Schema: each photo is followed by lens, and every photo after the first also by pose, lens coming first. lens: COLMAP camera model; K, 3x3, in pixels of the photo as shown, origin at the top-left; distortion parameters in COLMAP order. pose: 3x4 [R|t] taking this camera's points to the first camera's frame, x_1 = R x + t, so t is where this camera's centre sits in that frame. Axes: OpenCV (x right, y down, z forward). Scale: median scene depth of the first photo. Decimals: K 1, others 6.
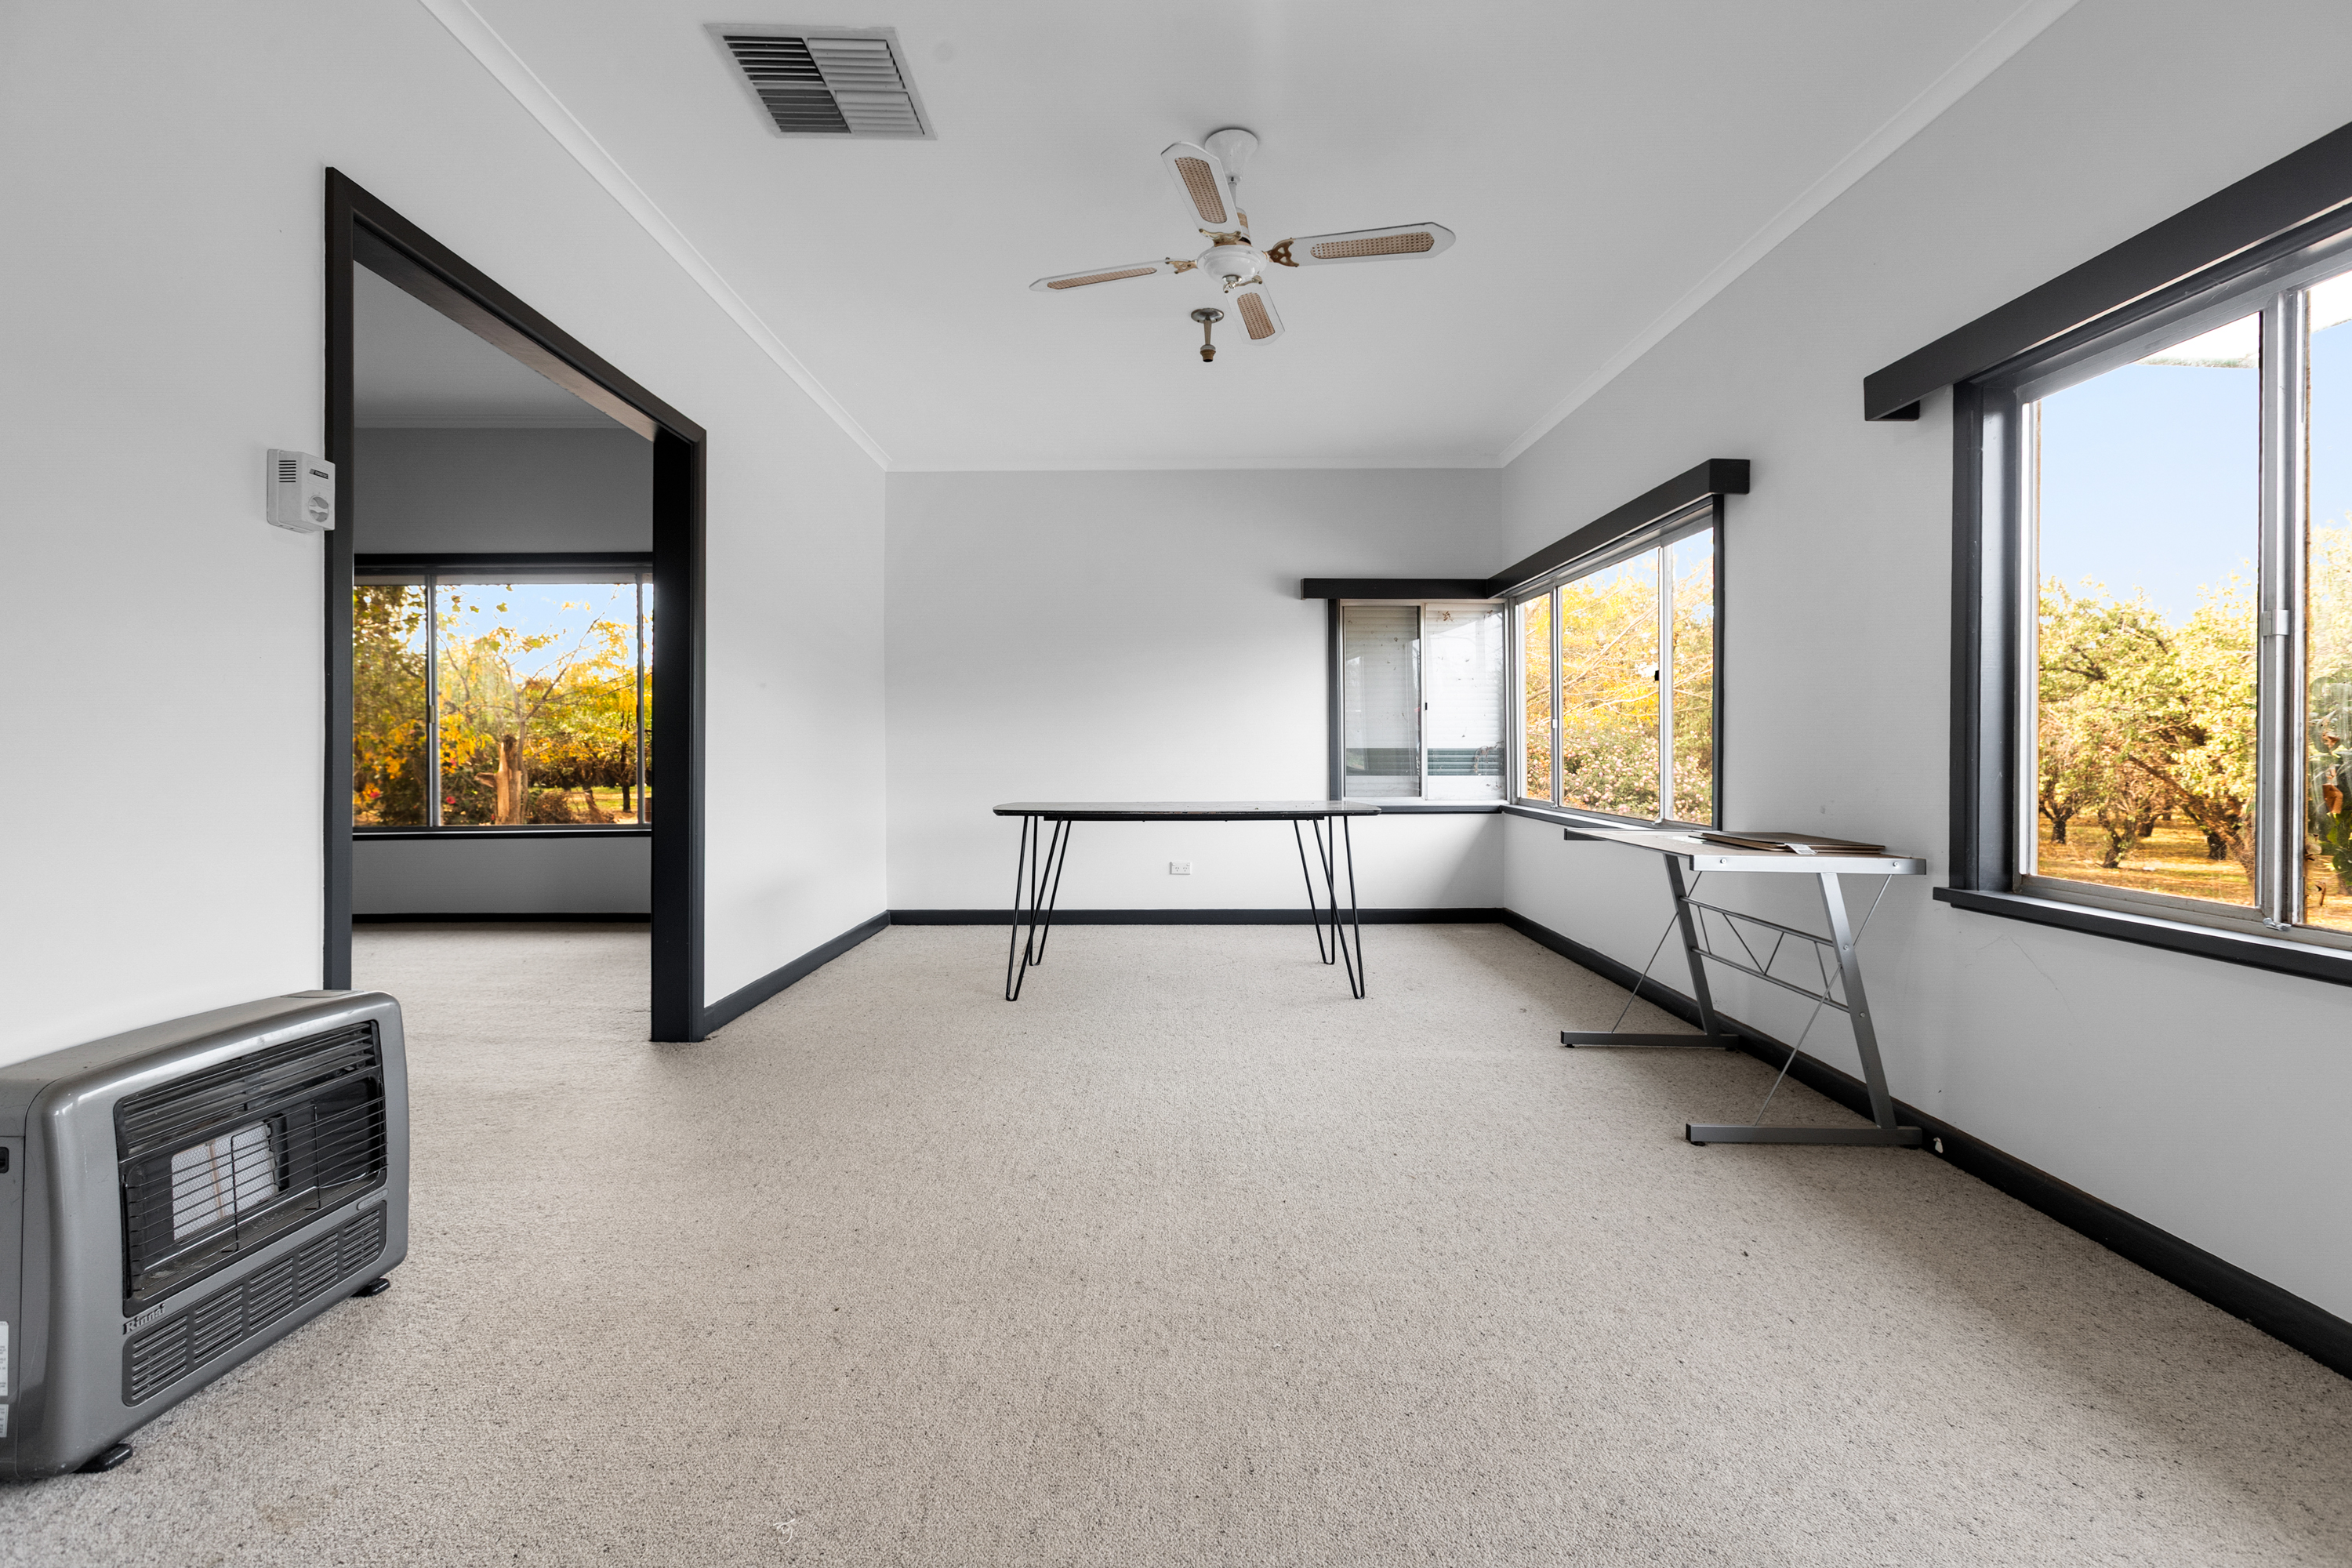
lens RADIAL K [[1165.8, 0, 1171.7], [0, 1165.8, 755.0], [0, 0, 1]] dist [-0.000331, -0.000096]
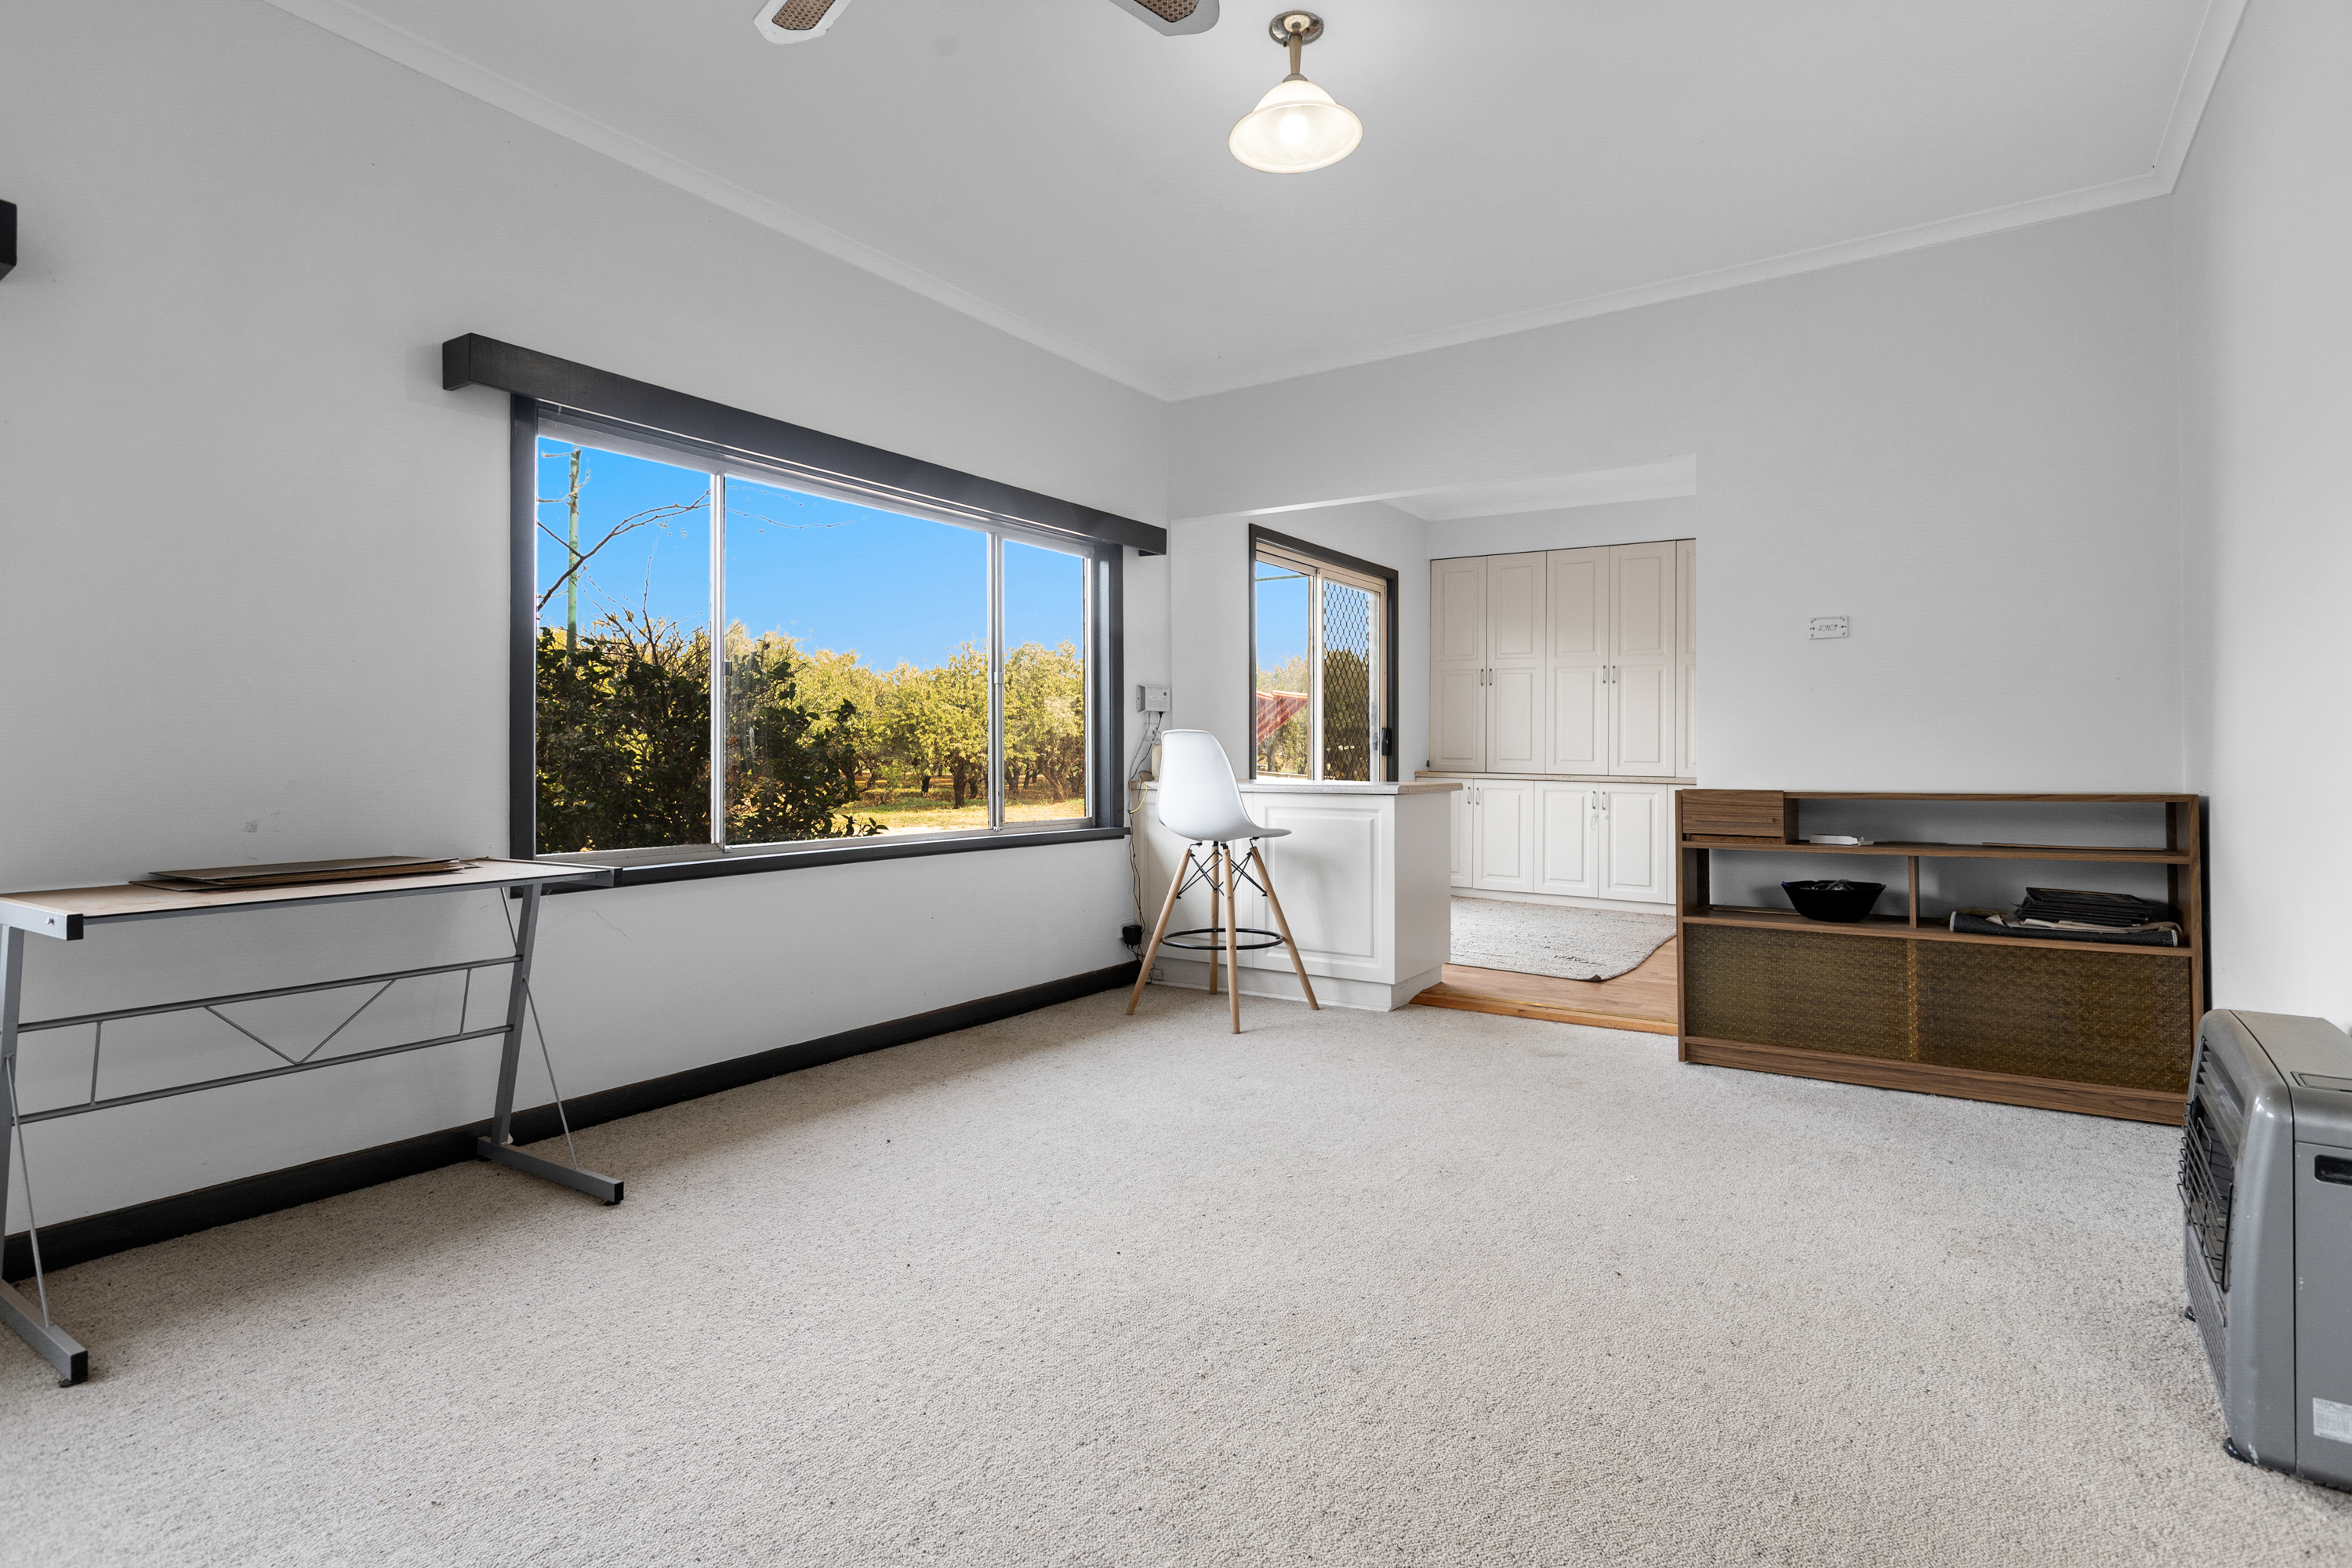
lens RADIAL K [[1165.8, 0, 1171.7], [0, 1165.8, 755.0], [0, 0, 1]] dist [-0.000331, -0.000096]
pose [[-0.845035, -0.004878, 0.534689, -0.381984], [-0.005455, 0.999985, 0.000502, -0.002100], [-0.534683, -0.002493, -0.845049, 1.594418]]
